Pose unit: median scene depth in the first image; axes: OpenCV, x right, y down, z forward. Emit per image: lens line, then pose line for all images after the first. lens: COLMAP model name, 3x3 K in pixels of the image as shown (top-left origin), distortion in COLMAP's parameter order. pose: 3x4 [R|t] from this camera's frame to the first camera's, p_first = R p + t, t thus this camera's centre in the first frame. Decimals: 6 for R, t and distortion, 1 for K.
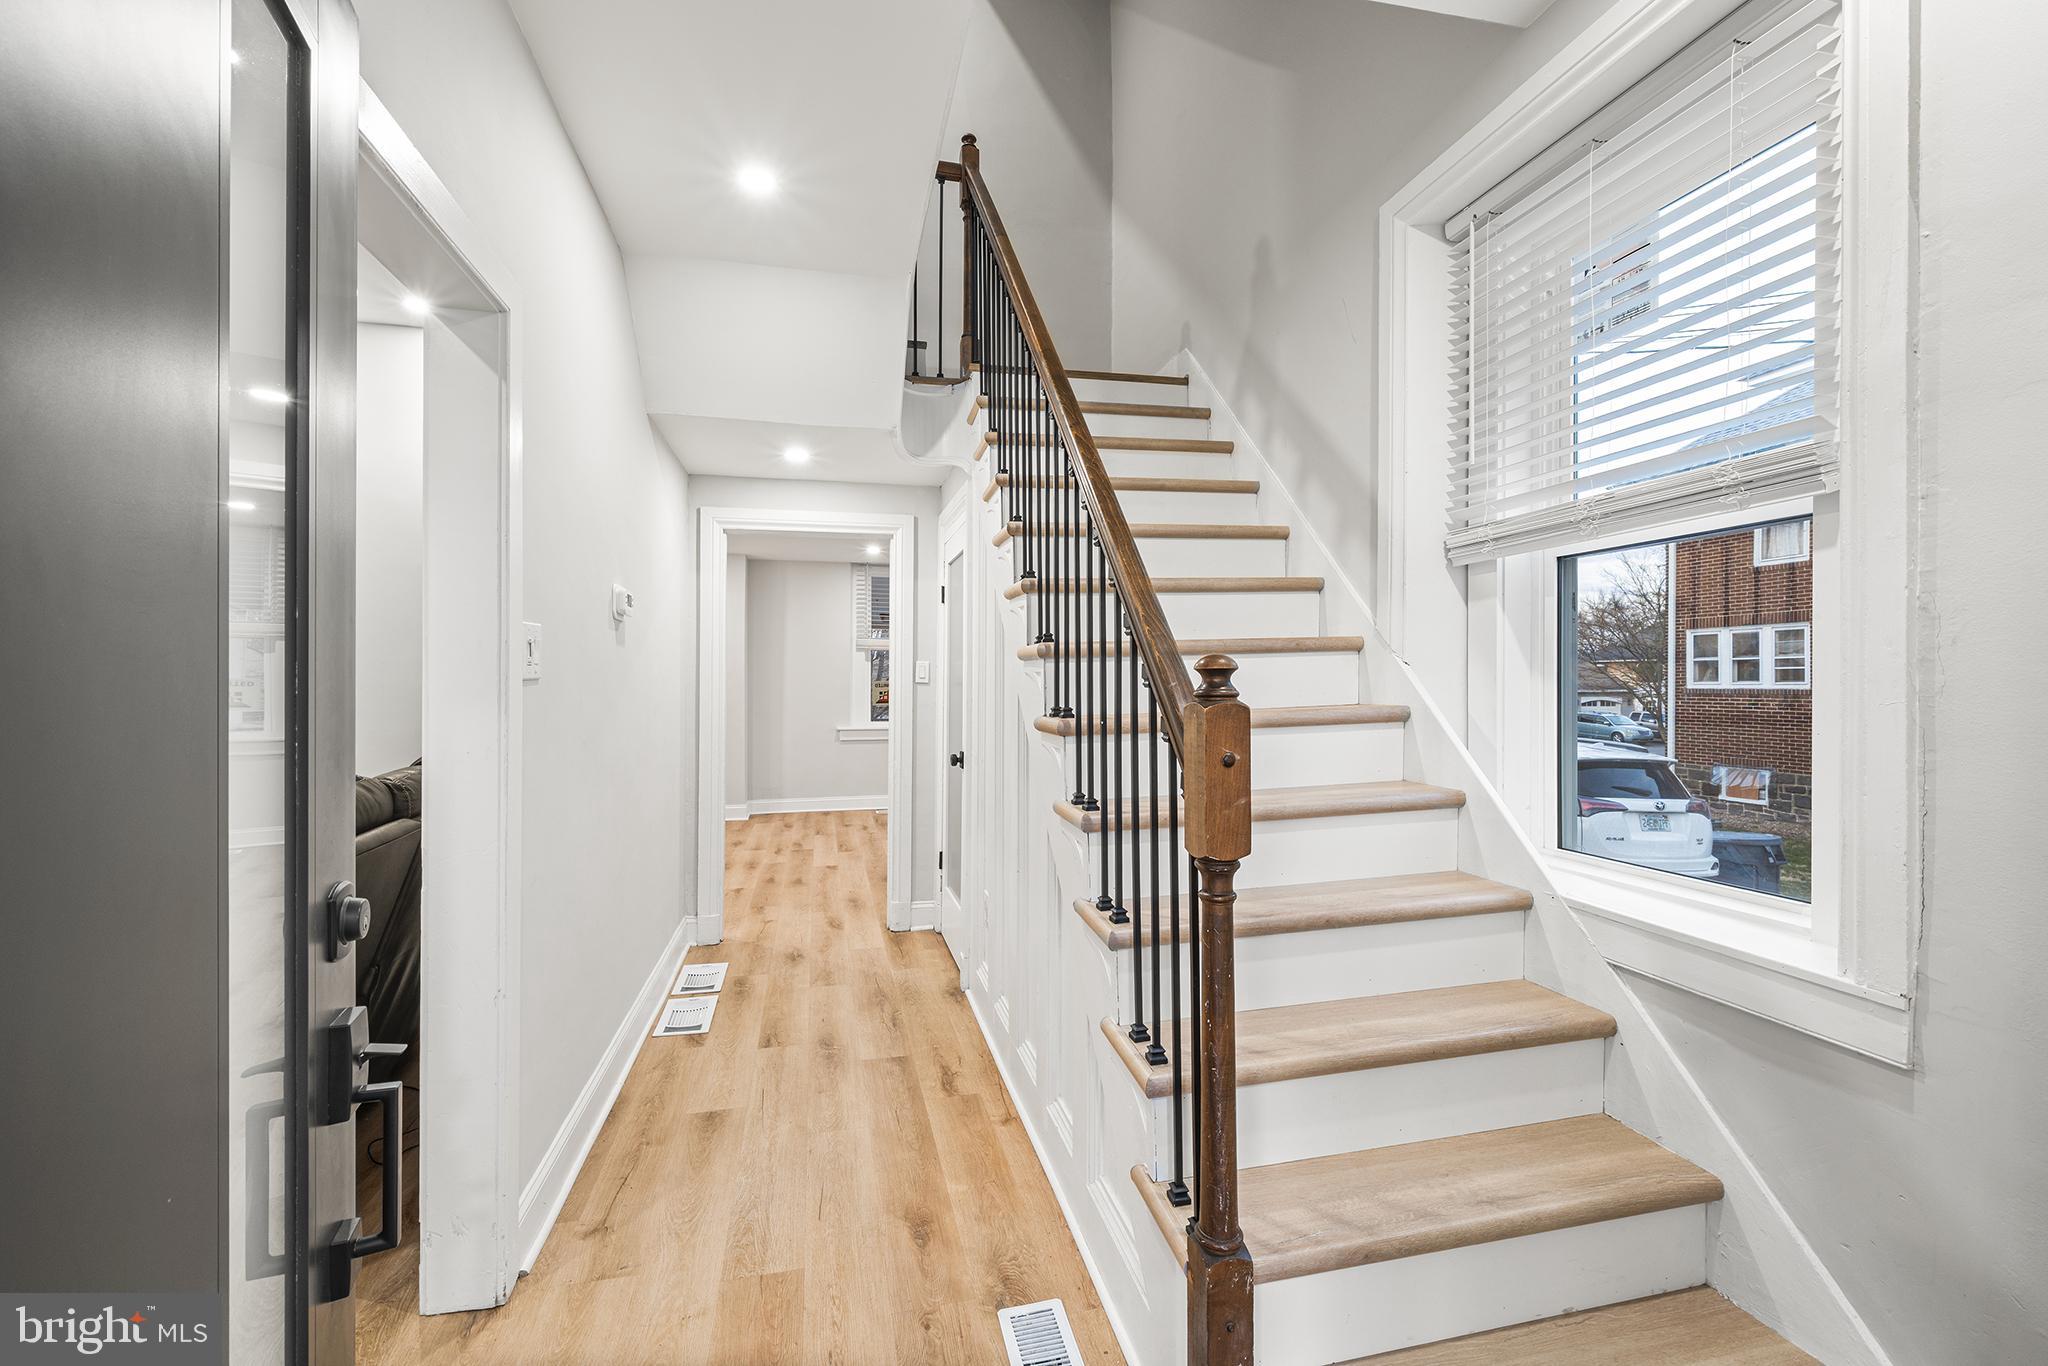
lens RADIAL K [[820.7, 0, 1019.9], [0, 820.7, 684.5], [0, 0, 1]] dist [0.000644, -0.000035]
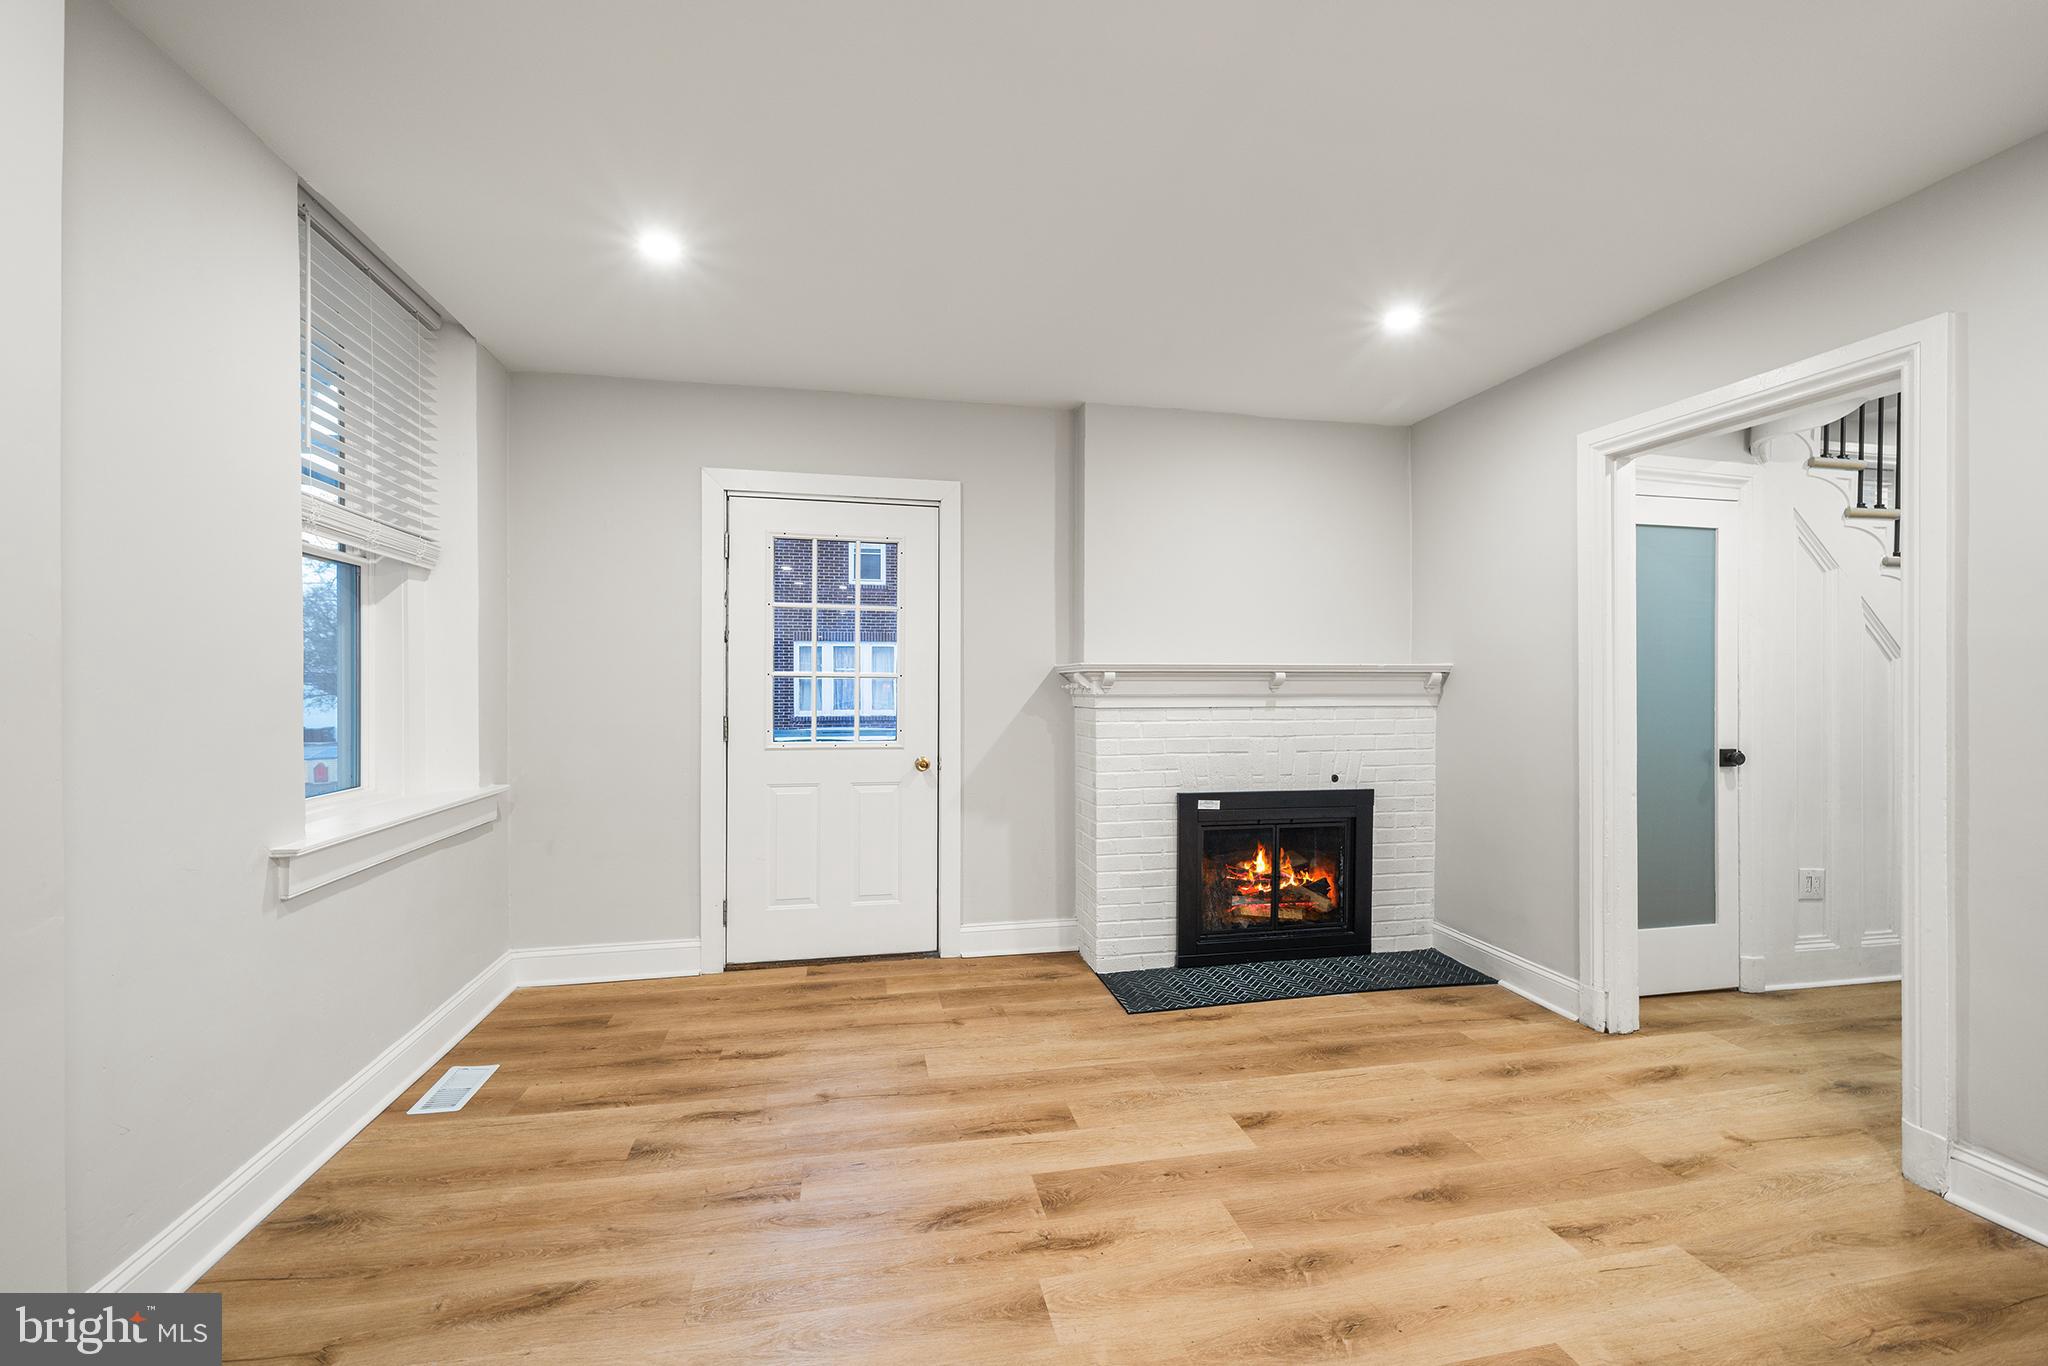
lens RADIAL K [[820.7, 0, 1019.9], [0, 820.7, 684.5], [0, 0, 1]] dist [0.000644, -0.000035]
pose [[0.034095, -0.001077, 0.999418, -1.424900], [-0.001942, 0.999997, 0.001144, 0.013005], [-0.999417, -0.001980, 0.034093, 2.456712]]
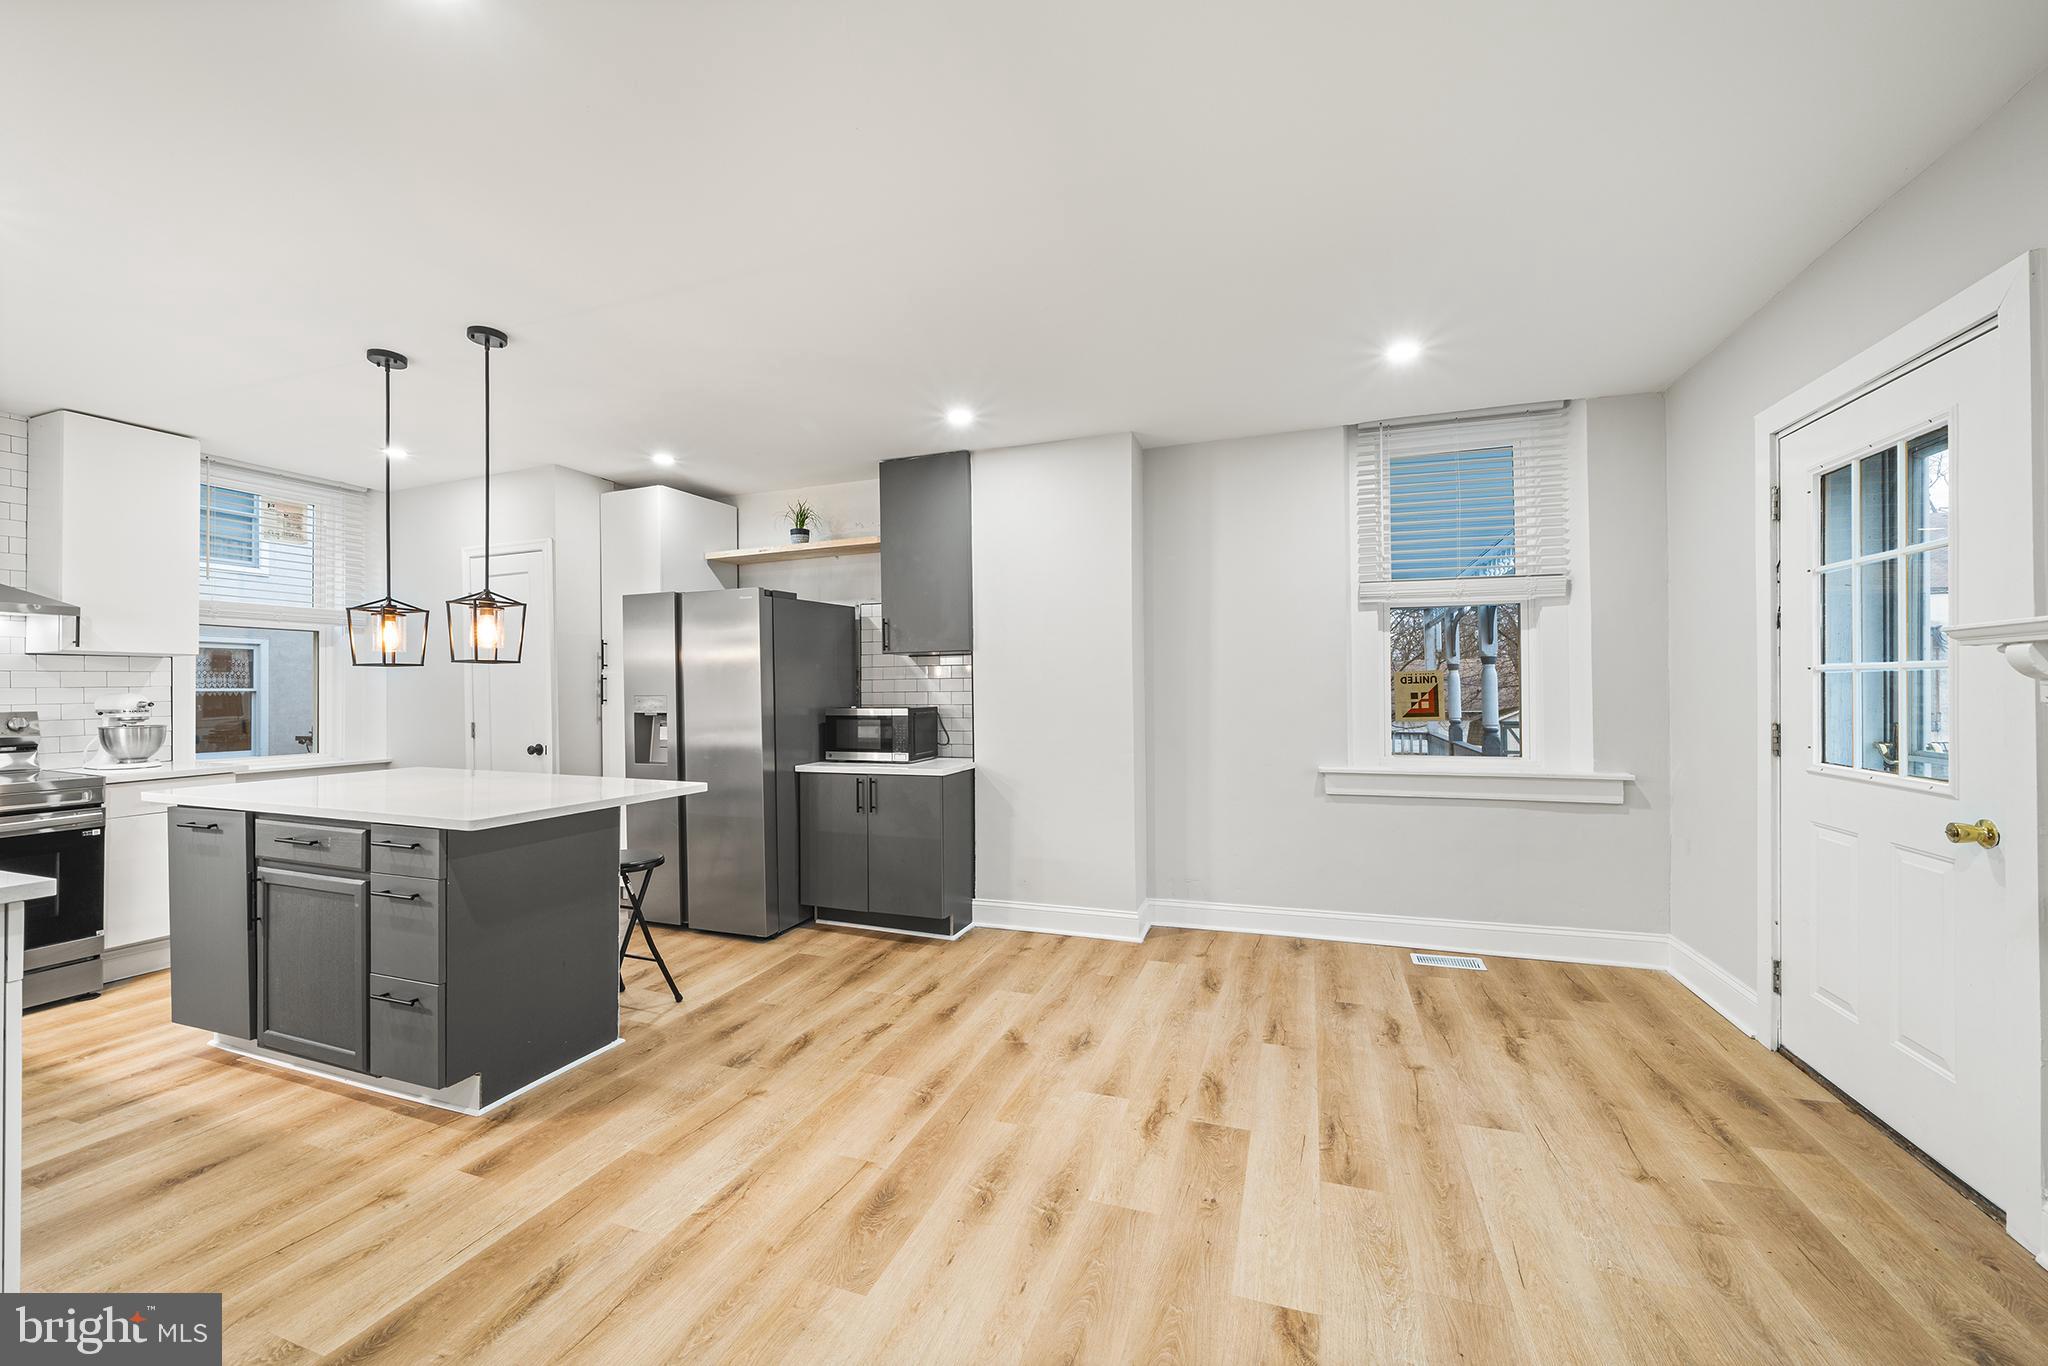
lens RADIAL K [[789.6, 0, 1024.0], [0, 789.6, 683.0], [0, 0, 1]] dist [-0.001152, -0.000051]
pose [[0.833848, -0.013444, -0.551830, -0.347585], [0.009405, 0.999904, -0.010148, 0.017065], [0.551914, 0.003272, 0.833895, 1.623805]]
